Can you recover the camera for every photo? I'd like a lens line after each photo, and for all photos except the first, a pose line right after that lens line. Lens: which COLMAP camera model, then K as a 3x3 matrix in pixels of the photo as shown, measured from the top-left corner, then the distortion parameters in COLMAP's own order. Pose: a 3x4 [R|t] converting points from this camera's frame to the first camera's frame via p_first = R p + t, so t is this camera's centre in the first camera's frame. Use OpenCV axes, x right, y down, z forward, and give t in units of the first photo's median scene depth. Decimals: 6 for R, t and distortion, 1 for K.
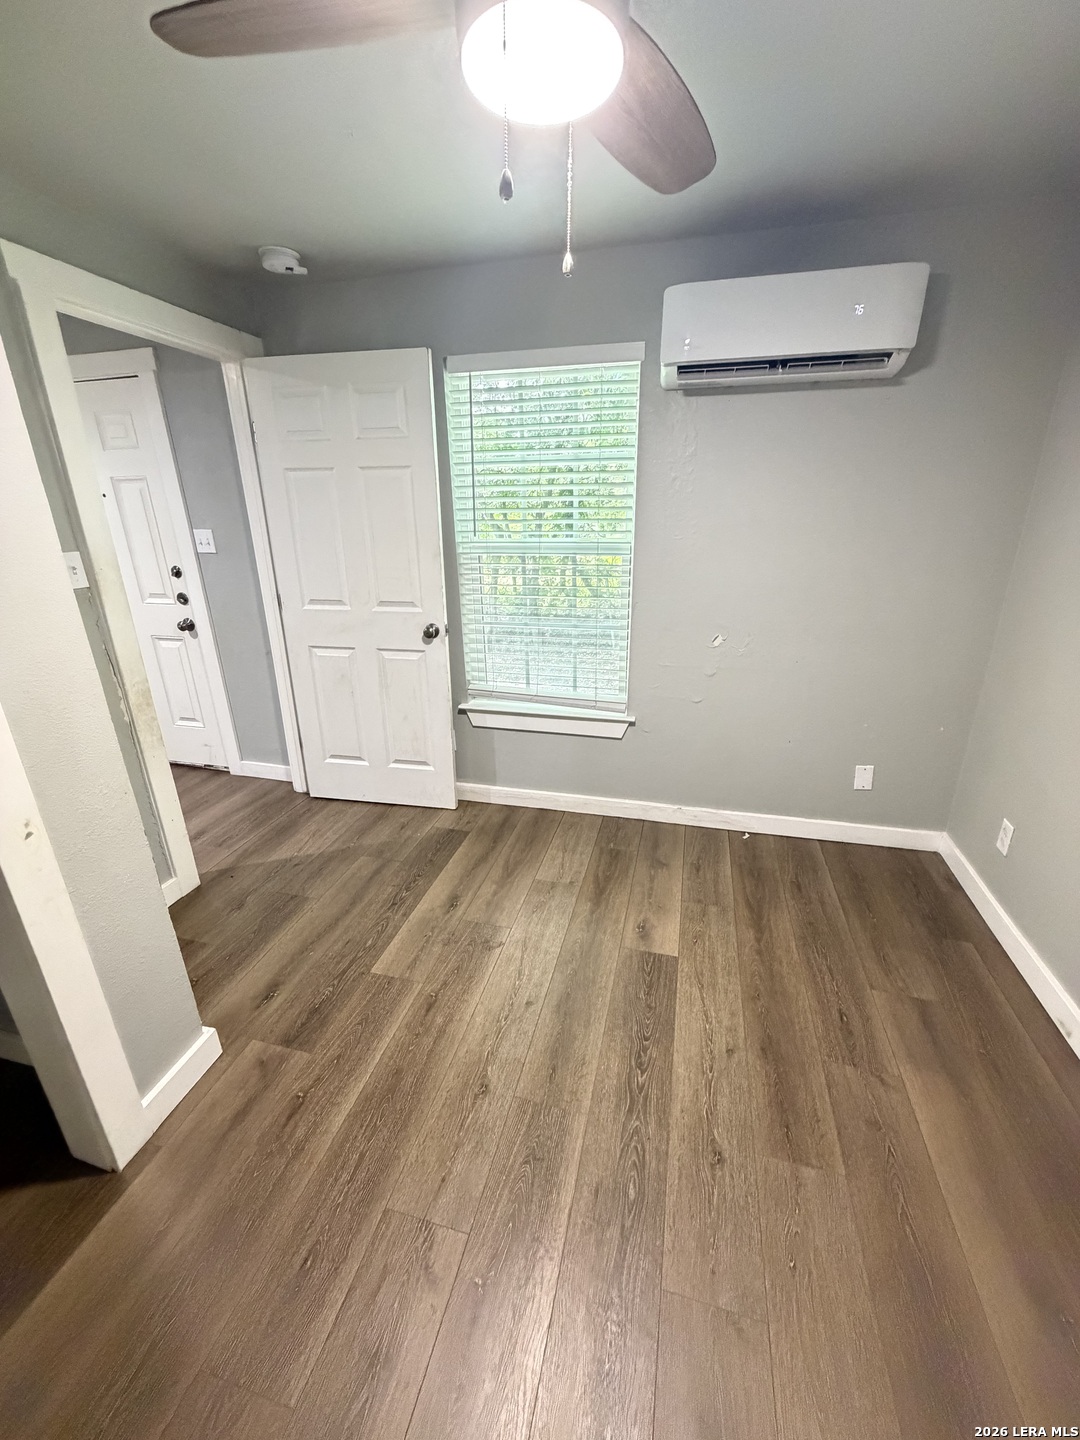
lens RADIAL K [[575.9, 0, 539.8], [0, 575.9, 714.2], [0, 0, 1]] dist [0.001599, 0.000461]
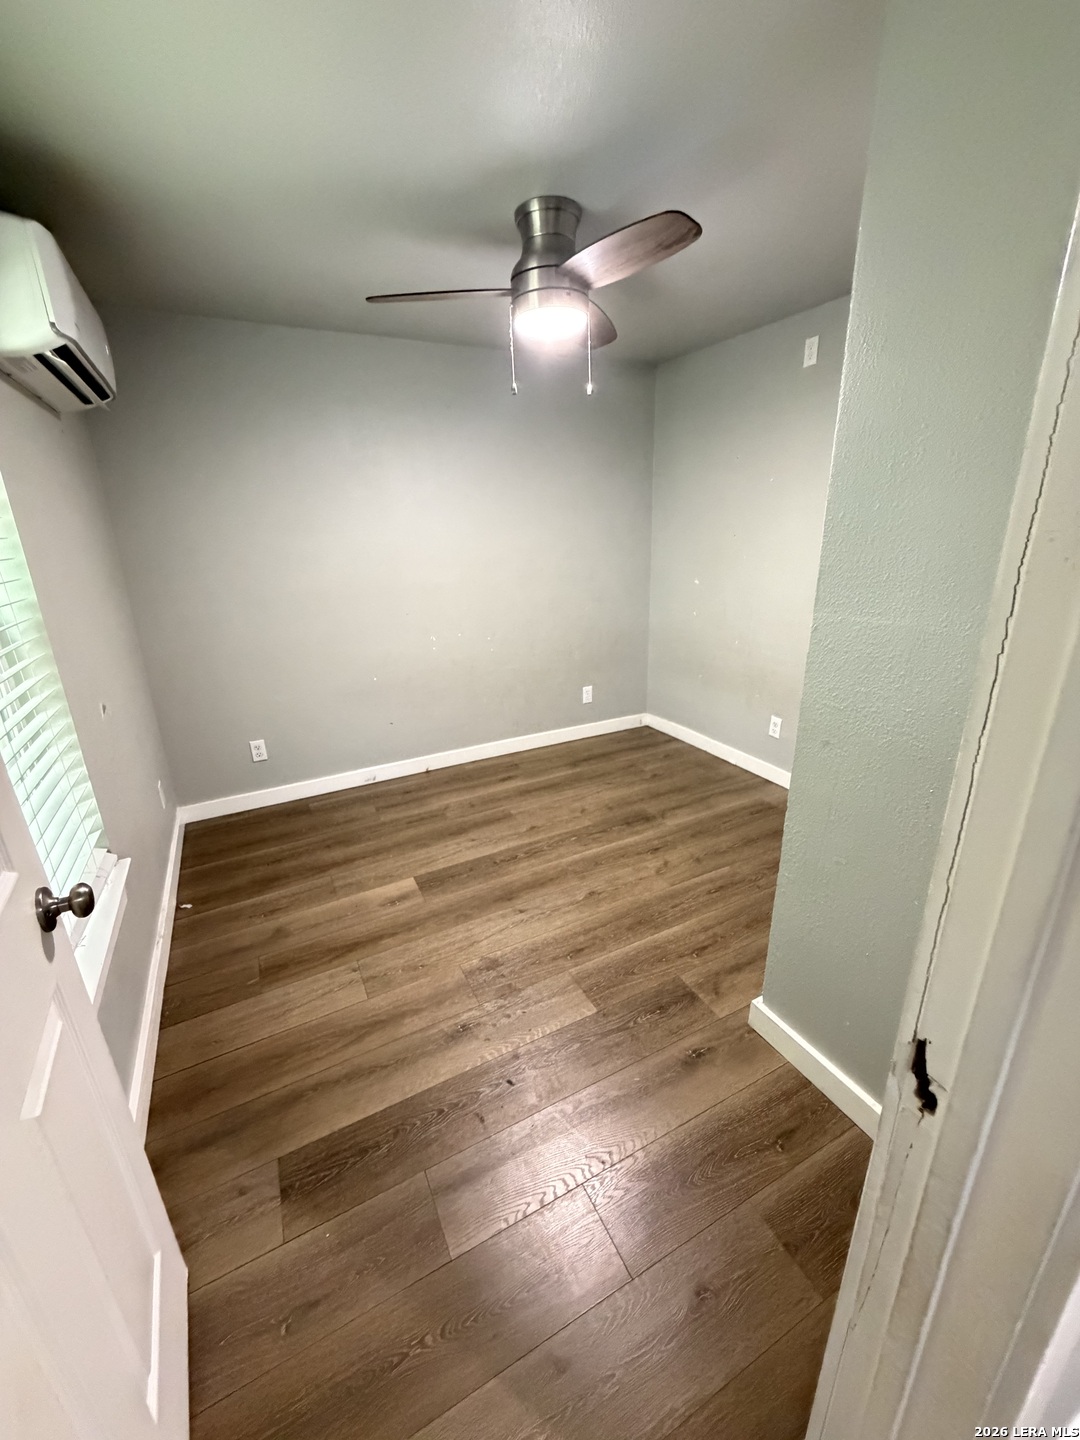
lens RADIAL K [[575.9, 0, 539.8], [0, 575.9, 714.2], [0, 0, 1]] dist [0.001599, 0.000461]
pose [[-0.662952, -0.206041, 0.719751, -0.872168], [0.290706, 0.815100, 0.501101, -0.474726], [-0.689917, 0.541441, -0.480475, 1.358243]]
